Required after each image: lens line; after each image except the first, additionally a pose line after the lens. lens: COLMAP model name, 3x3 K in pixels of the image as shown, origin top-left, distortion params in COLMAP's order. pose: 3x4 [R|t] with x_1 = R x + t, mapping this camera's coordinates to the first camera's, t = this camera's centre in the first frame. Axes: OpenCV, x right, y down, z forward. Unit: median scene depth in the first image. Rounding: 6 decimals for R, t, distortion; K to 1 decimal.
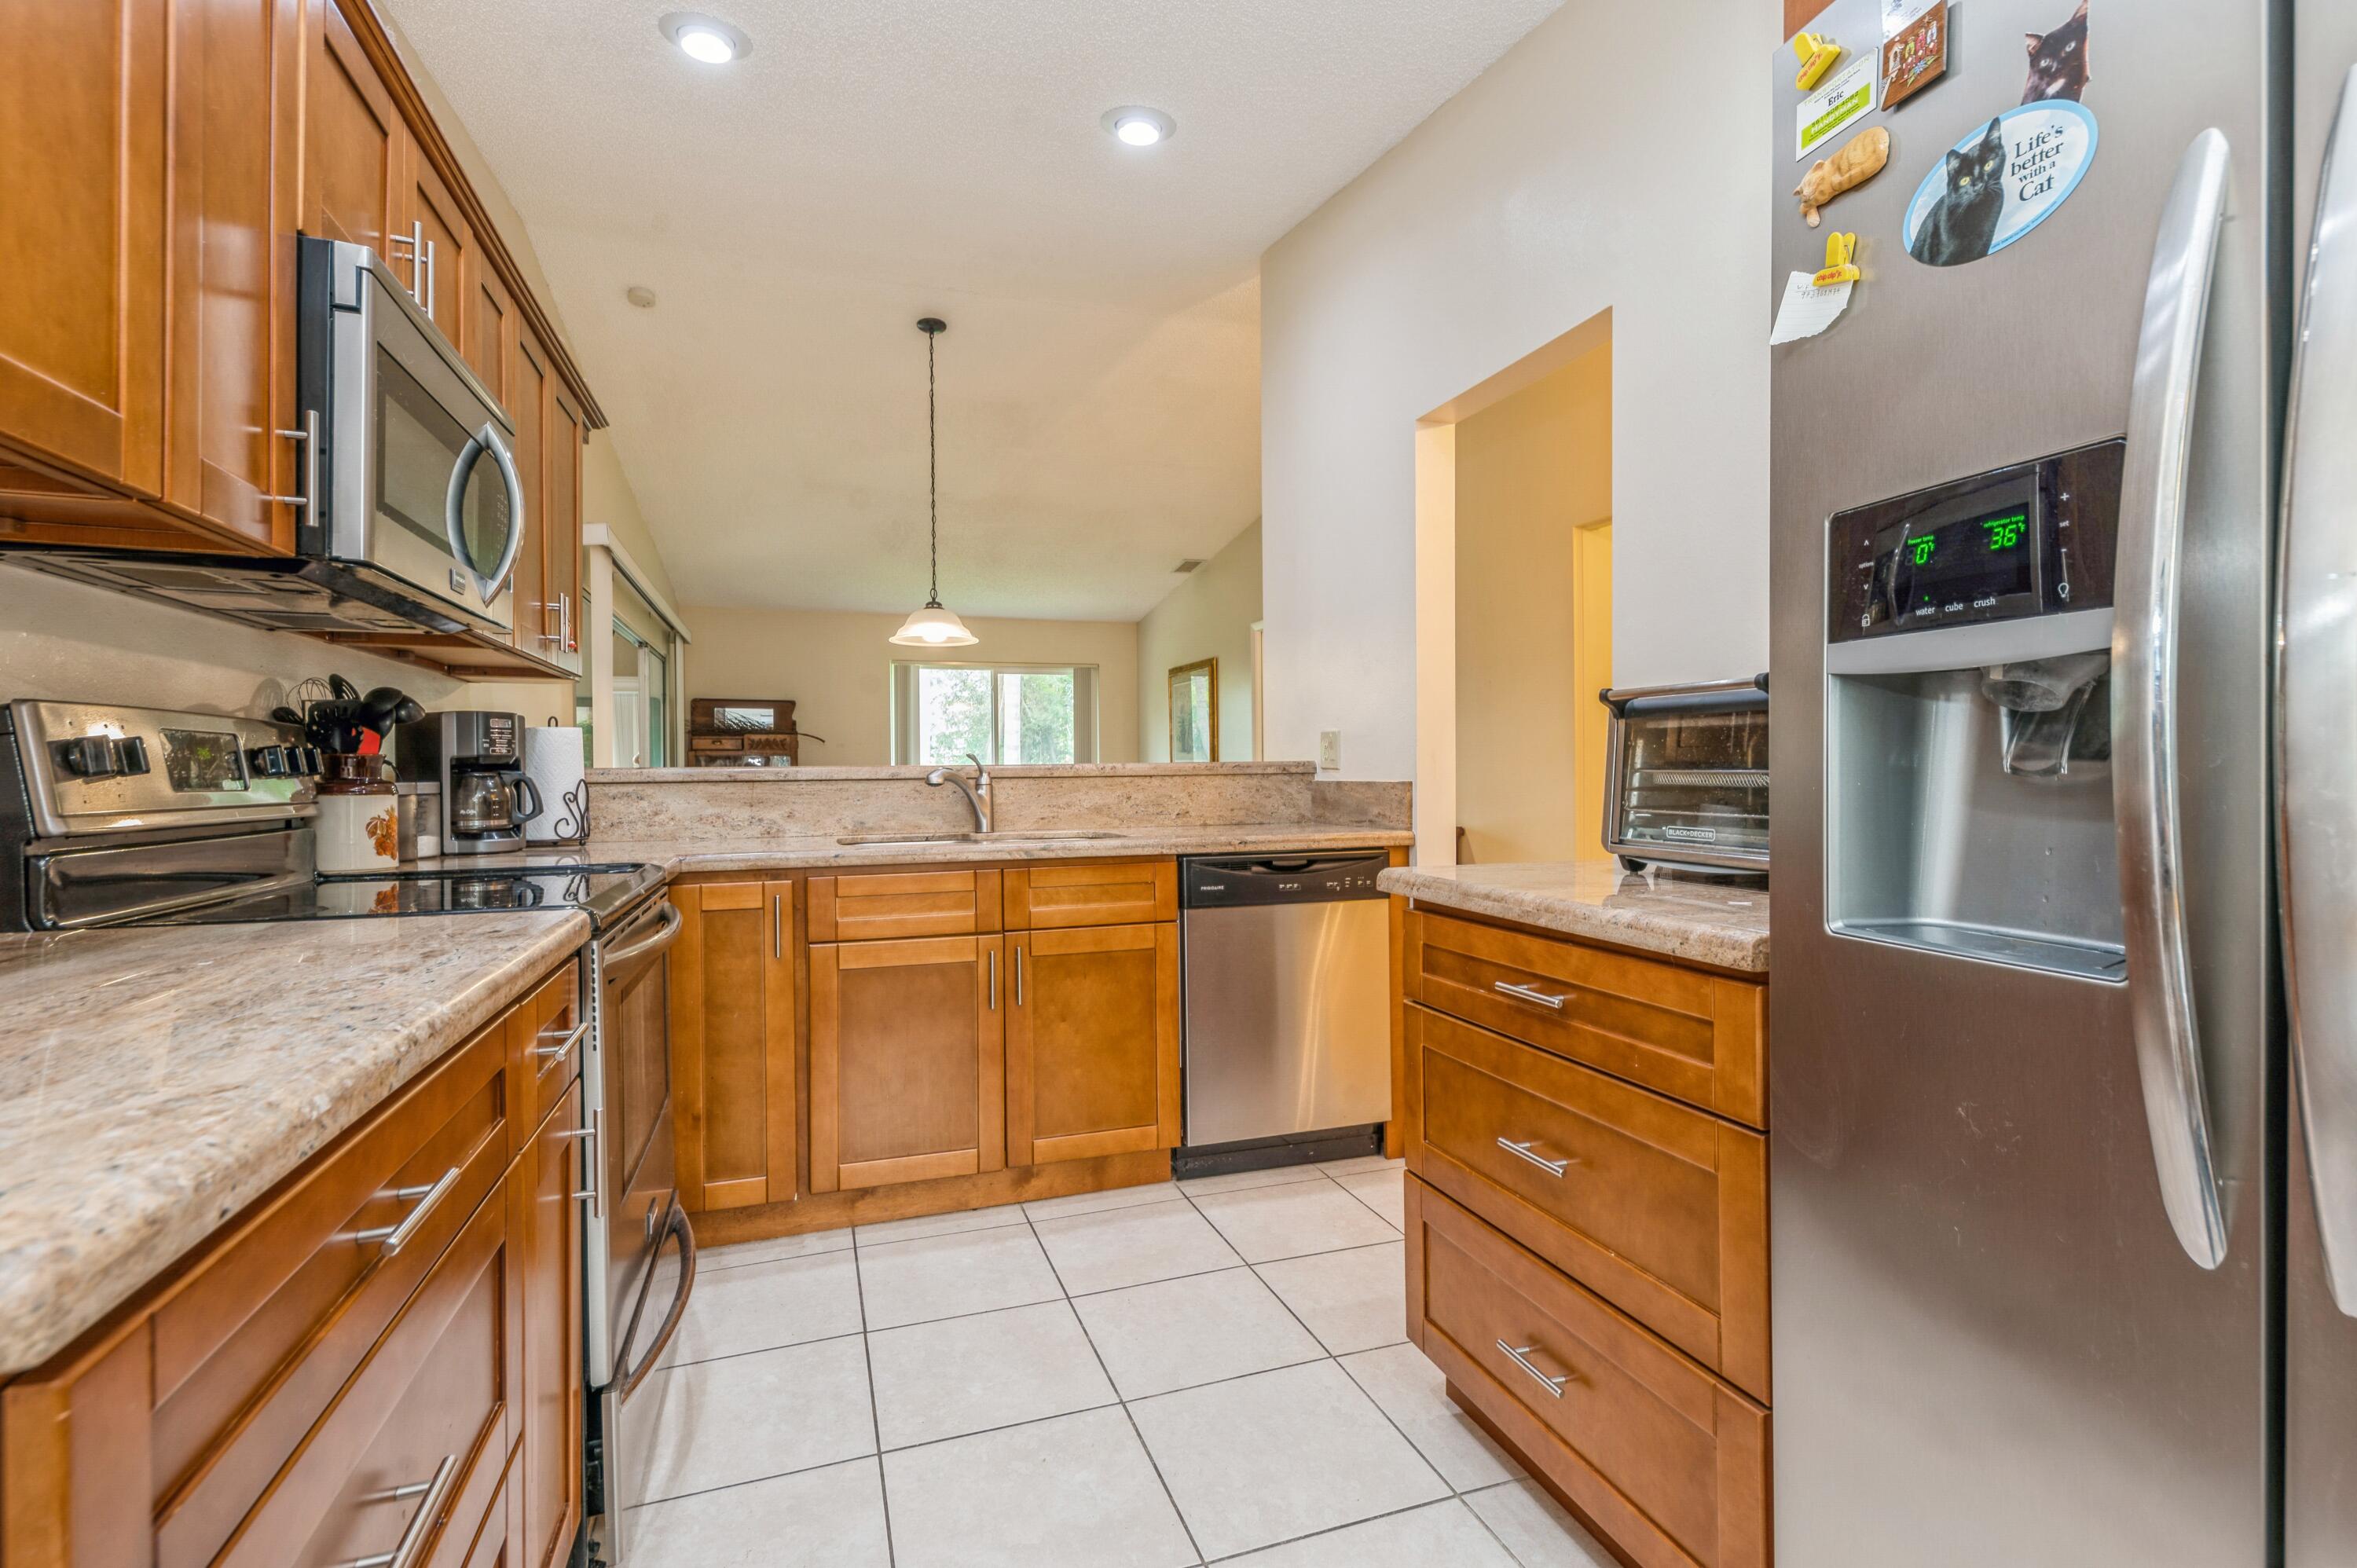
lens RADIAL K [[1090.1, 0, 1178.5], [0, 1090.1, 784.0], [0, 0, 1]] dist [-0.000361, -0.006844]
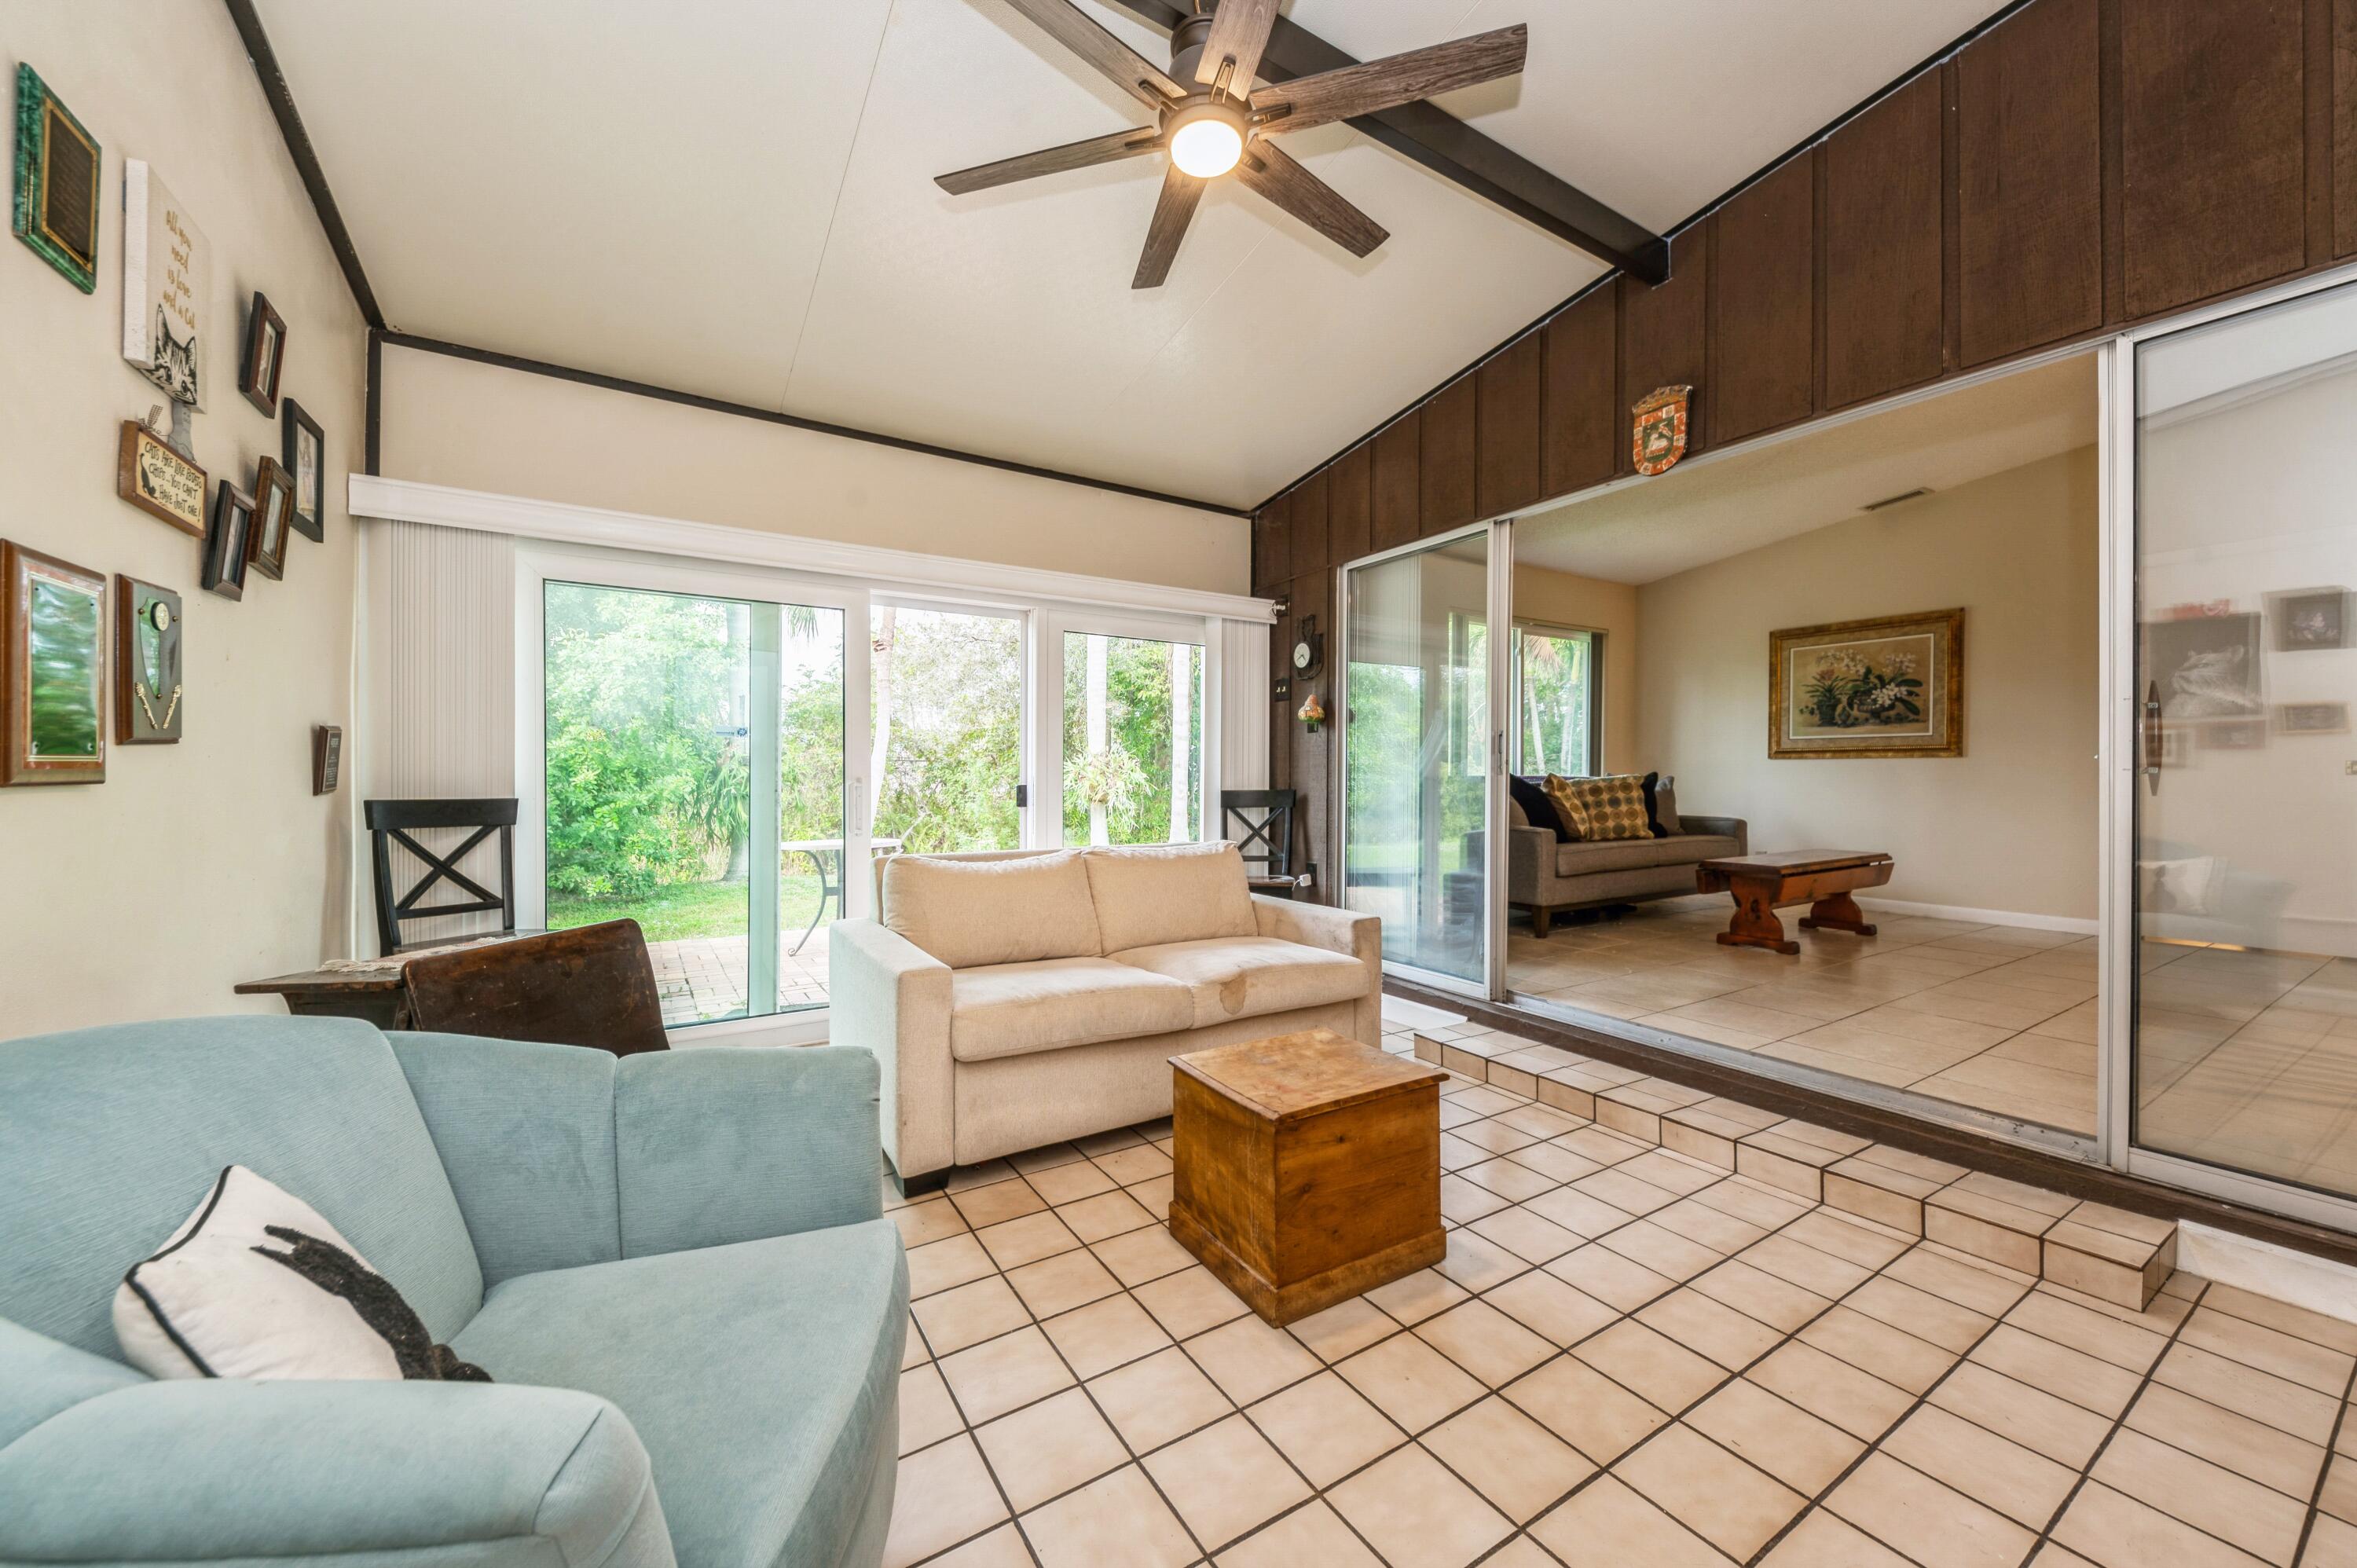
lens RADIAL K [[855.7, 0, 1178.5], [0, 855.7, 784.0], [0, 0, 1]] dist [0.020655, -0.000164]
pose [[0.975613, 0.009898, 0.219273, -2.223025], [-0.008192, 0.999929, -0.008692, 0.090934], [-0.219343, 0.006684, 0.975625, 1.551141]]
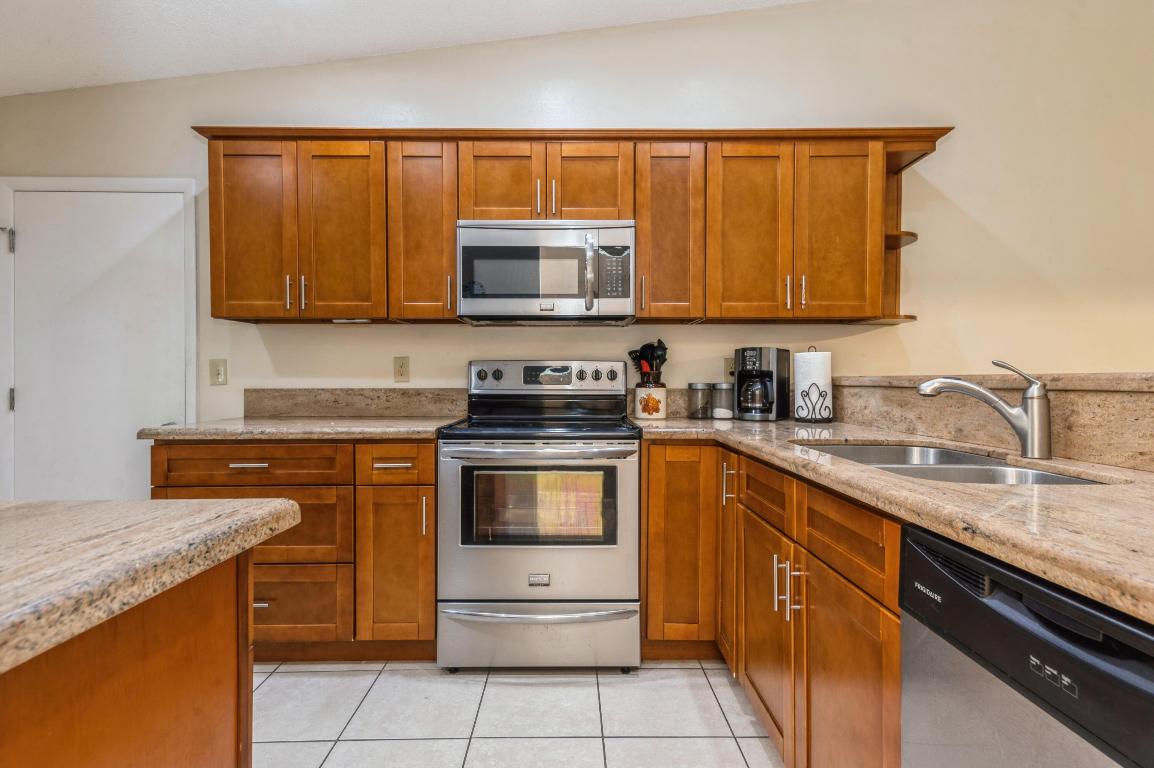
lens RADIAL K [[555.5, 0, 577.0], [0, 555.5, 384.0], [0, 0, 1]] dist [0.017086, -0.000113]
pose [[-0.316174, 0.016464, -0.948558, 0.396080], [-0.010239, 0.999732, 0.020766, -0.018326], [0.948646, 0.016278, -0.315920, 1.002576]]
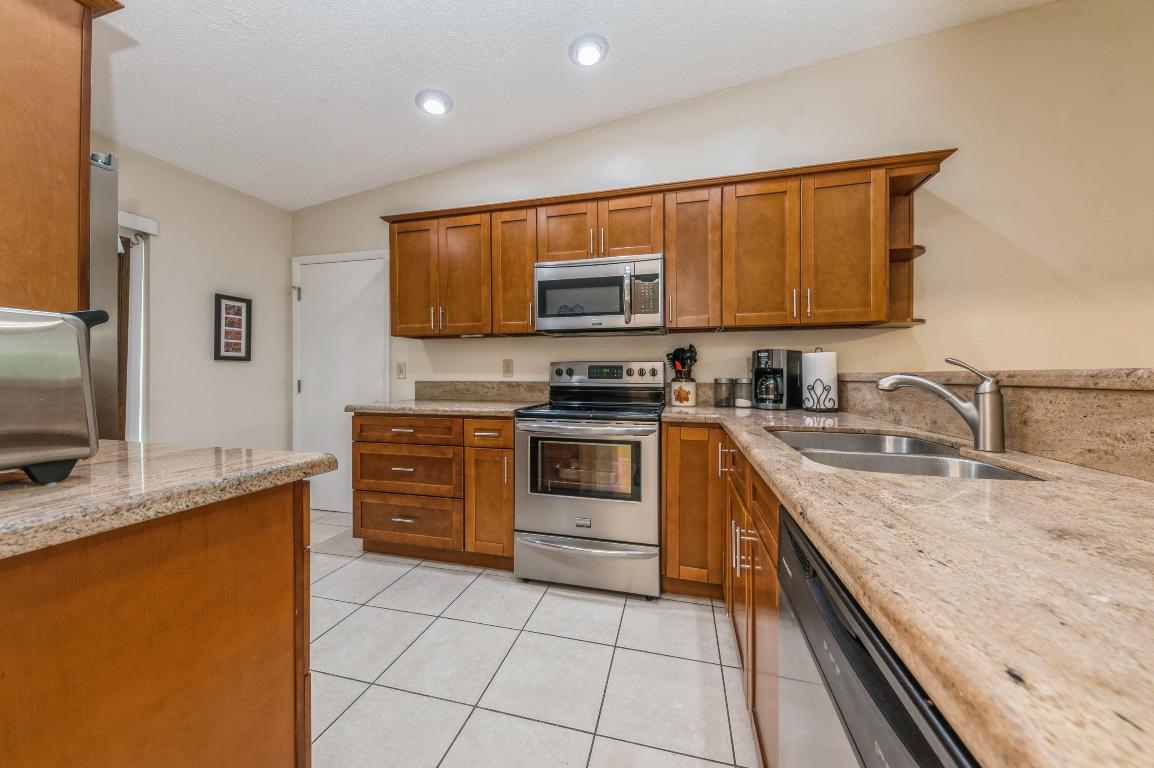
lens RADIAL K [[399.8, 0, 579.0], [0, 399.8, 376.9], [0, 0, 1]] dist [0.014434, -0.007867]
pose [[-0.550433, 0.011318, -0.834803, 0.315193], [-0.008004, 0.999791, 0.018832, -0.019339], [0.834841, 0.017048, -0.550227, 1.121972]]
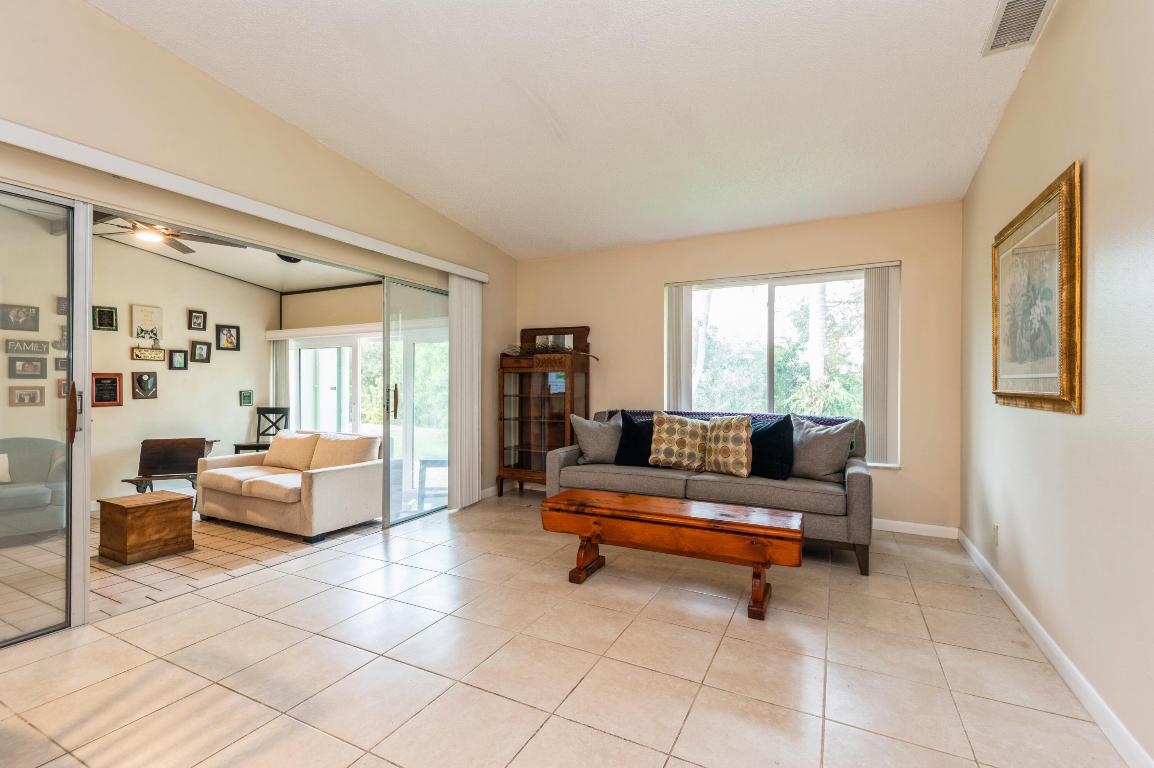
lens RADIAL K [[503.5, 0, 577.0], [0, 503.5, 384.0], [0, 0, 1]] dist [0.026841, 0.000440]
pose [[0.694598, 0.012254, -0.719294, 0.140856], [-0.021760, 0.999755, -0.003980, -0.038034], [0.719069, 0.018417, 0.694694, 2.163228]]
